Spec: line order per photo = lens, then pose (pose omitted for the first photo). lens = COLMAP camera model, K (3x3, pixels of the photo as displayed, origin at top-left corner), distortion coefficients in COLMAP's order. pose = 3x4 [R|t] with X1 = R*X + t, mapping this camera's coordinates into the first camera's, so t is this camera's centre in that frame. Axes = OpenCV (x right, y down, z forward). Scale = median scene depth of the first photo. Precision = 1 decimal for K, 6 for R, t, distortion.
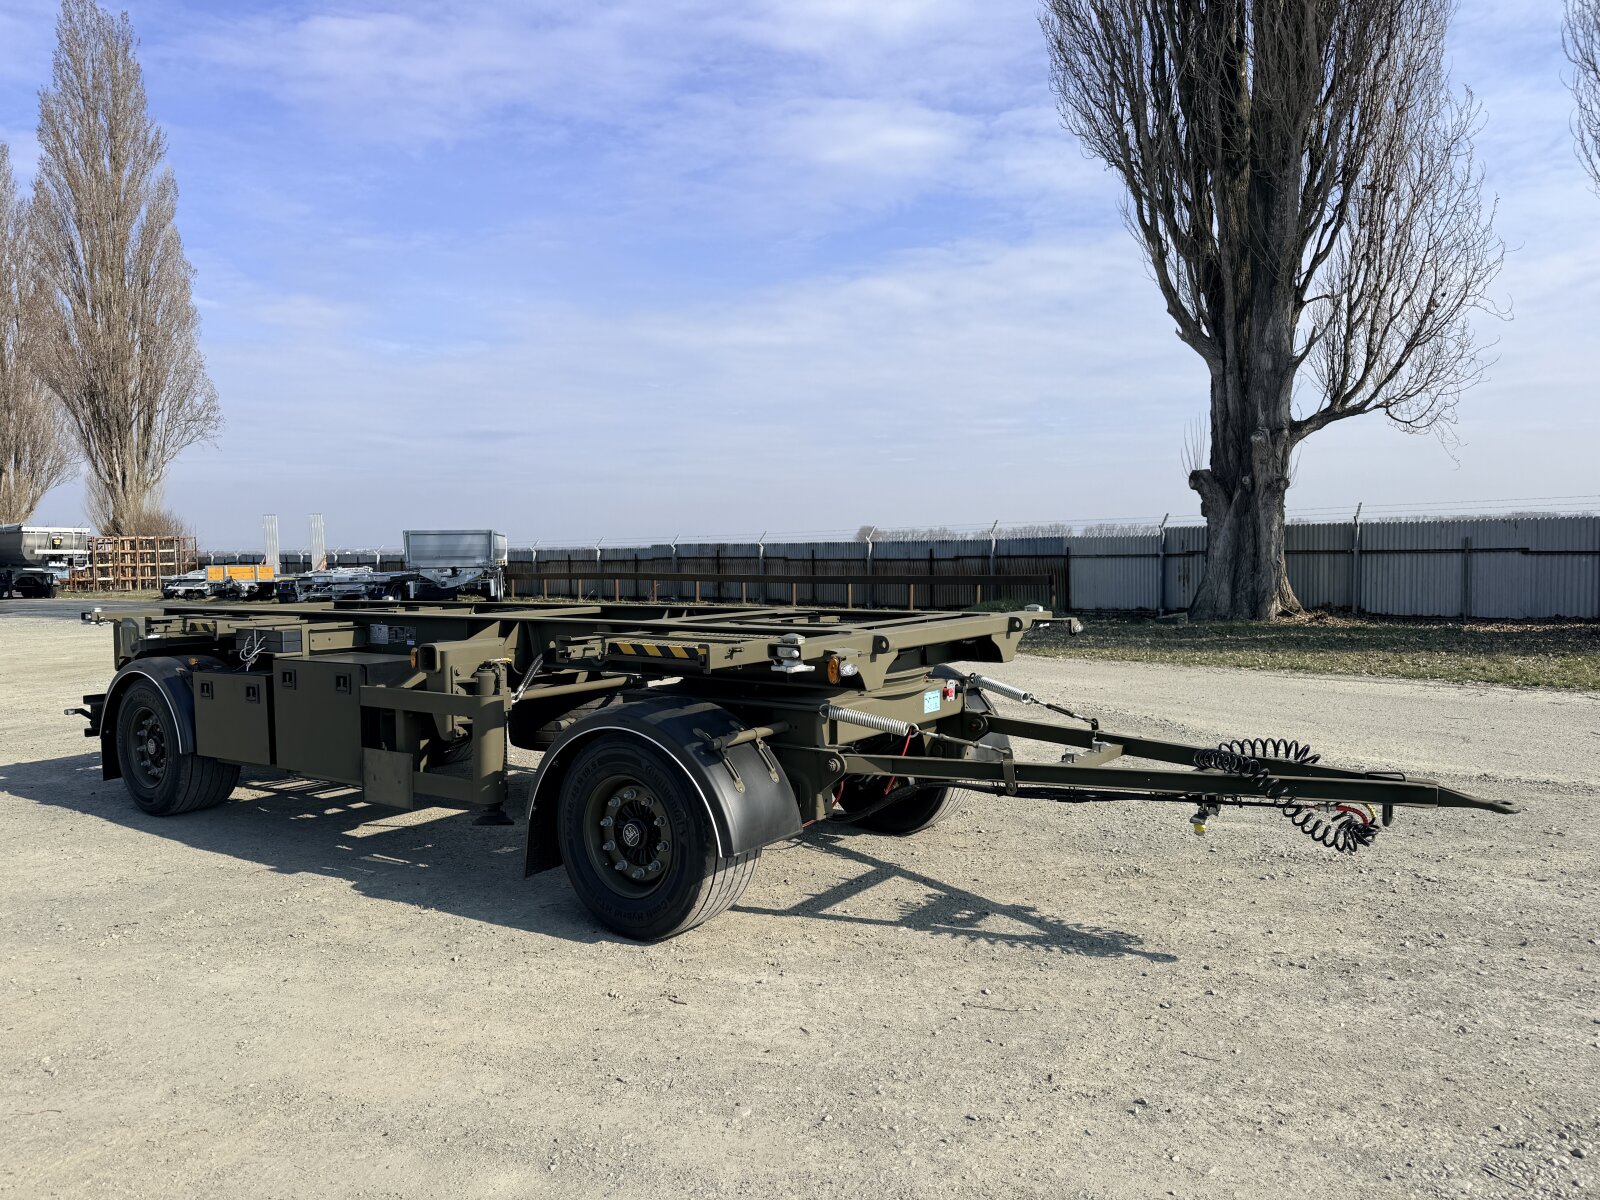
lens RADIAL K [[1126.3, 0, 800.9], [0, 1126.3, 601.3], [0, 0, 1]] dist [0.050584, -0.066201]
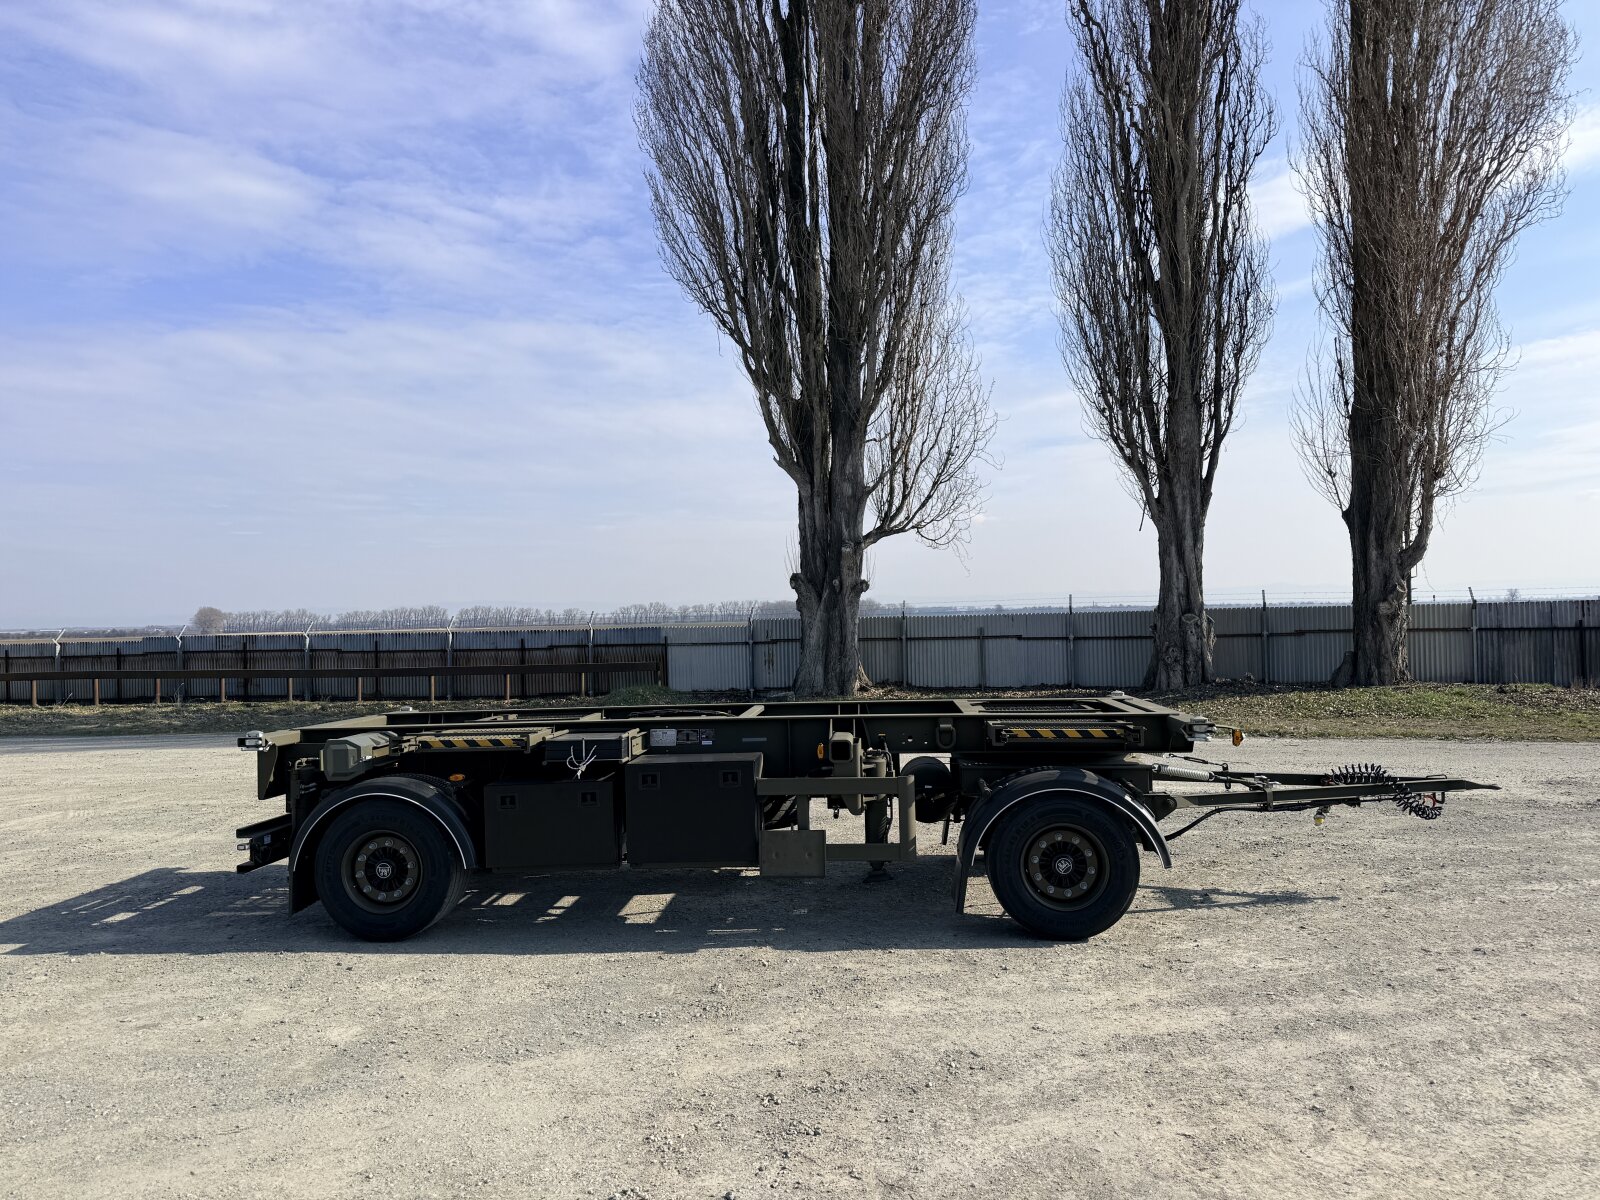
lens RADIAL K [[1126.3, 0, 804.8], [0, 1126.3, 615.7], [0, 0, 1]] dist [0.050584, -0.066201]
pose [[0.849275, -0.000760, 0.527951, -0.268021], [0.032091, 0.998224, -0.050185, -0.010252], [-0.526975, 0.059564, 0.847791, -0.010636]]
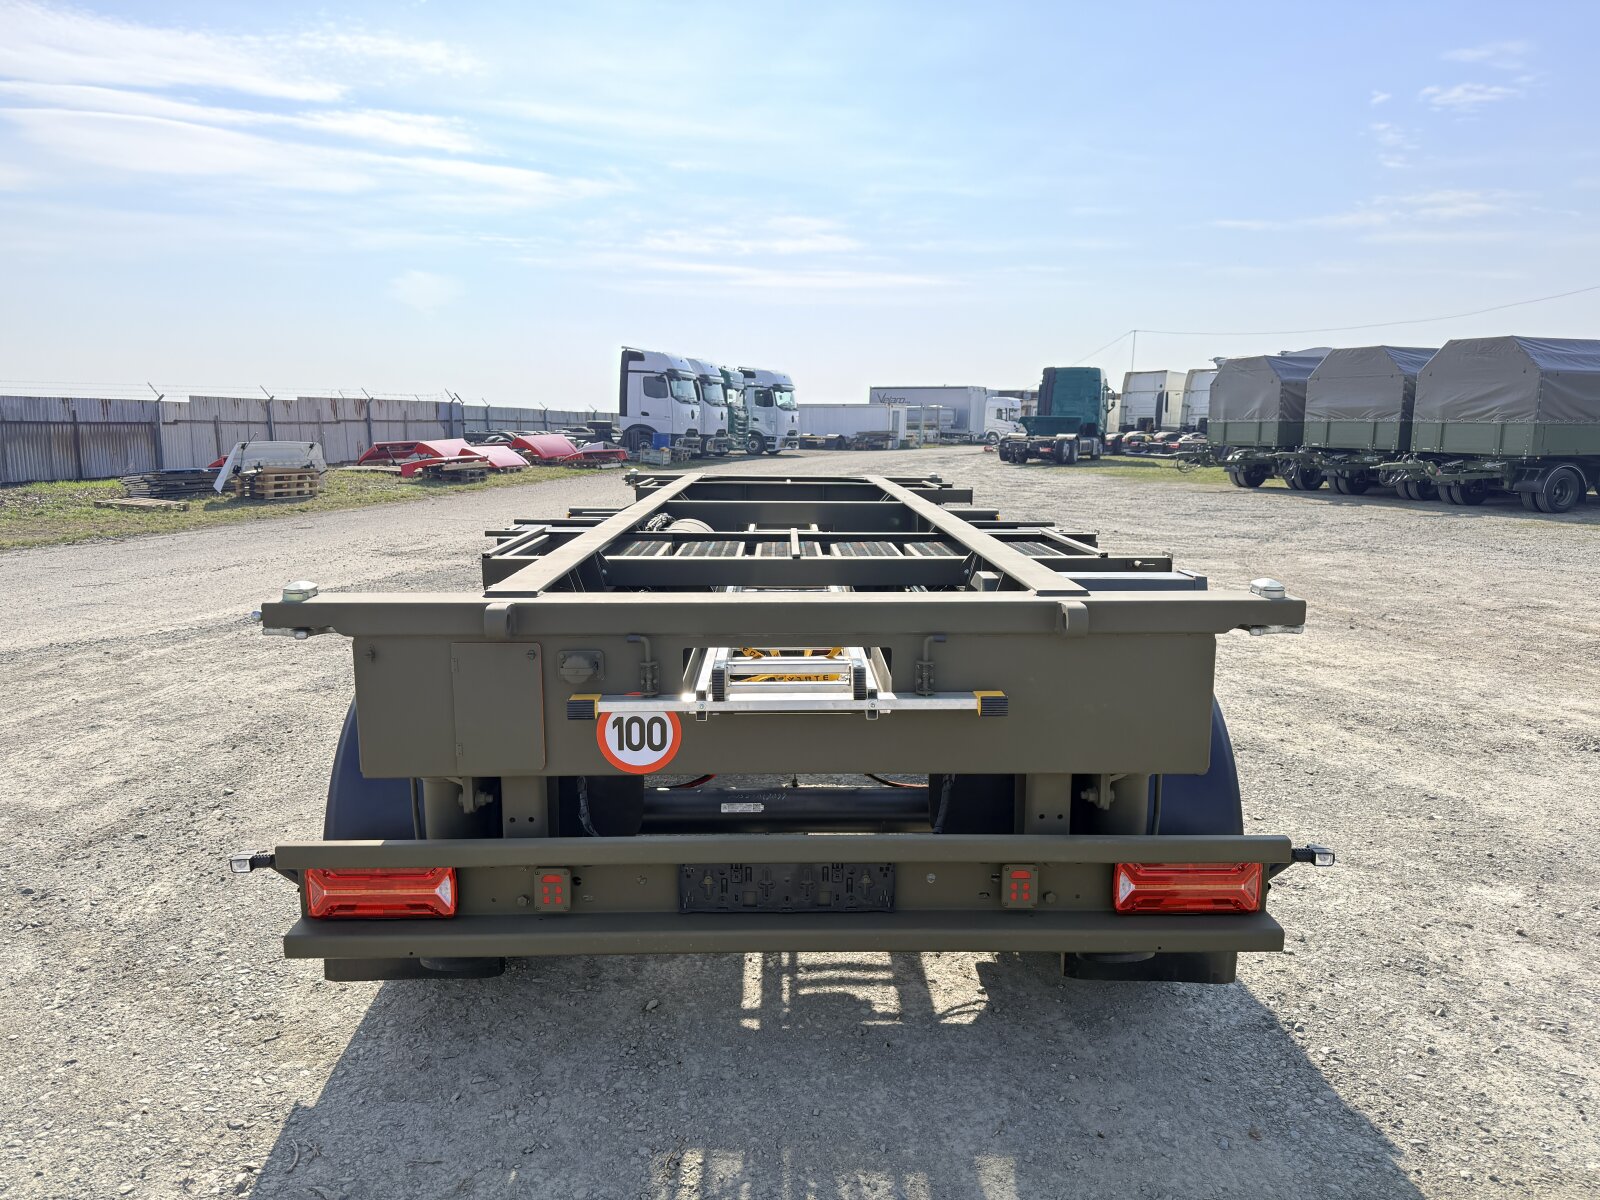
lens RADIAL K [[1126.3, 0, 805.6], [0, 1126.3, 603.6], [0, 0, 1]] dist [0.050584, -0.066201]
pose [[-0.604793, -0.116931, 0.787752, -0.297553], [0.035830, 0.984165, 0.173595, -0.019103], [-0.795576, 0.133214, -0.591026, 0.486180]]
